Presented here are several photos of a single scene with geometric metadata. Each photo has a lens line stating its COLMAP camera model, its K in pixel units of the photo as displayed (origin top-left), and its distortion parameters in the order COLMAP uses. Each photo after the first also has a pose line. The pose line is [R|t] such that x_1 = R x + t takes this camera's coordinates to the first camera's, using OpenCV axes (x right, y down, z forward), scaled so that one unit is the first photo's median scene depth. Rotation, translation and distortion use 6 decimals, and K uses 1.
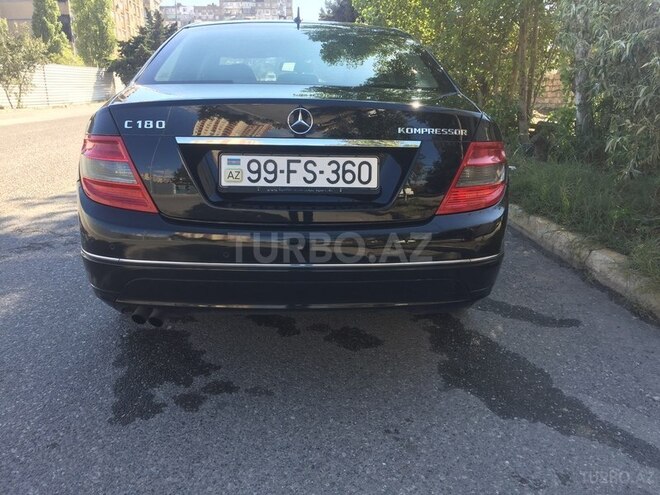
lens RADIAL K [[560.9, 0, 331.6], [0, 560.9, 248.2], [0, 0, 1]] dist [0.074104, -0.097617]
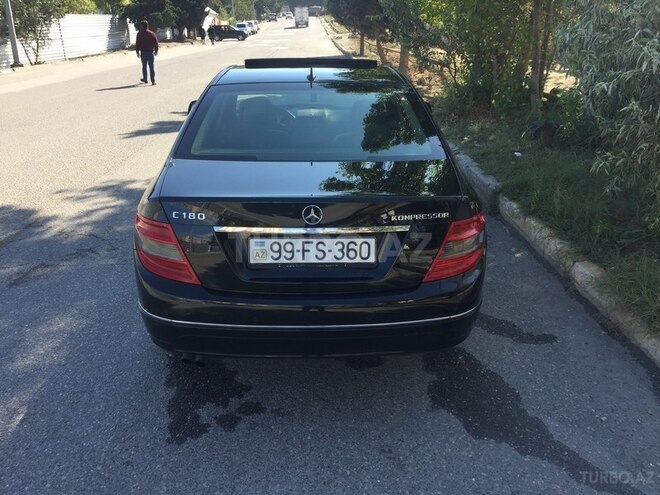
lens RADIAL K [[560.9, 0, 332.8], [0, 560.9, 246.0], [0, 0, 1]] dist [0.074104, -0.097617]
pose [[0.999553, -0.003598, -0.029692, 0.025347], [0.006555, 0.994955, 0.100110, -0.269105], [0.029182, -0.100260, 0.994533, -0.233931]]
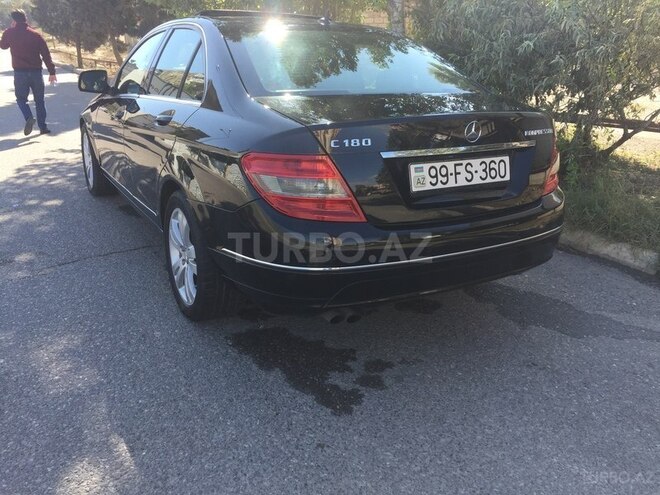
lens RADIAL K [[560.9, 0, 331.8], [0, 560.9, 247.0], [0, 0, 1]] dist [0.074104, -0.097617]
pose [[0.893074, -0.141881, 0.426954, -0.839101], [0.110571, 0.989084, 0.097398, -0.127018], [-0.436112, -0.039775, 0.899013, 0.031231]]
